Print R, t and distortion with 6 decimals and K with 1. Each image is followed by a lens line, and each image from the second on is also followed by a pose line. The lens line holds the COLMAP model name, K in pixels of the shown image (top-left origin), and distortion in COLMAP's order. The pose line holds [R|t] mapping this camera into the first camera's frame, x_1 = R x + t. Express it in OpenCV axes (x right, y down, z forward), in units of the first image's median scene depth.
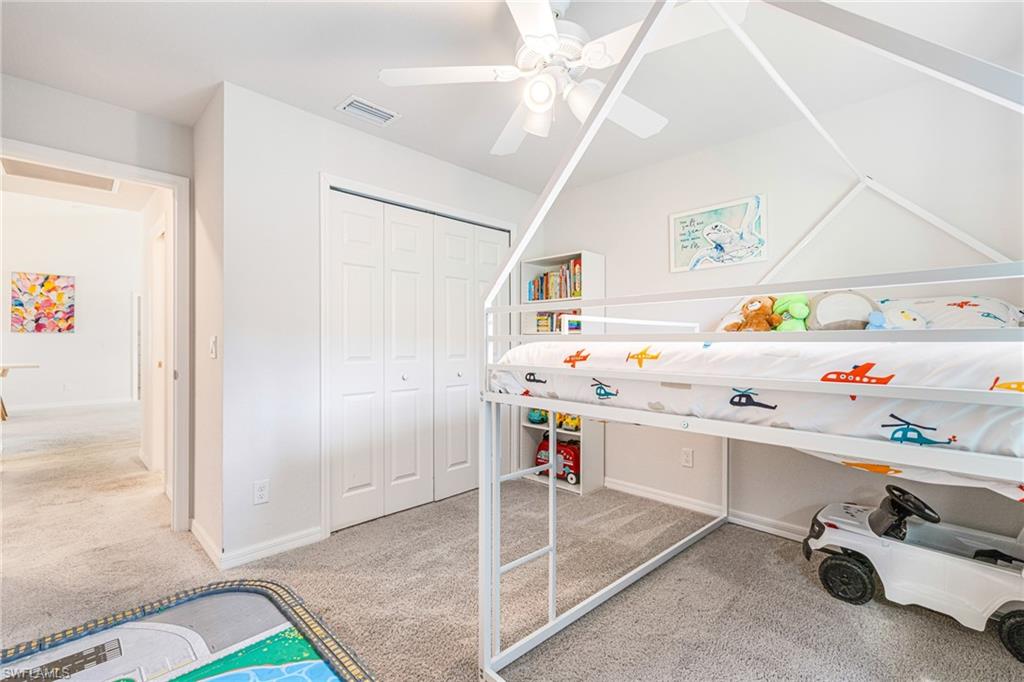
lens RADIAL K [[448.6, 0, 523.1], [0, 448.6, 341.3], [0, 0, 1]] dist [-0.002796, 0.000691]
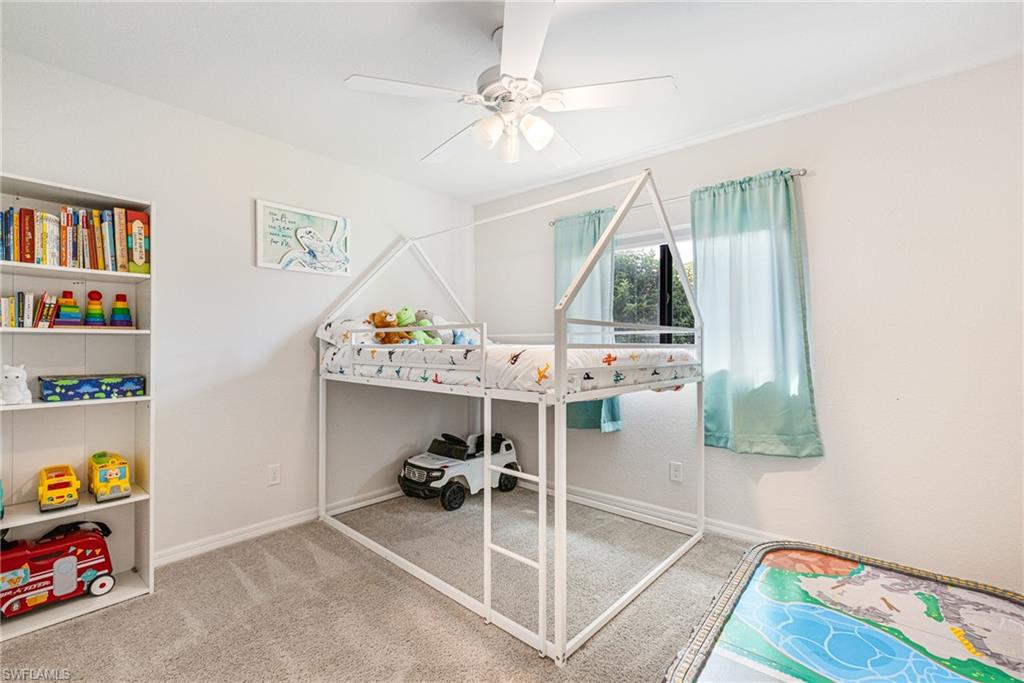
lens RADIAL K [[448.6, 0, 505.3], [0, 448.6, 341.5], [0, 0, 1]] dist [-0.002796, 0.000691]
pose [[-0.064745, 0.007017, 0.997877, -0.604763], [-0.003065, 0.999969, -0.007231, -0.004810], [-0.997897, -0.003527, -0.064721, 0.631210]]
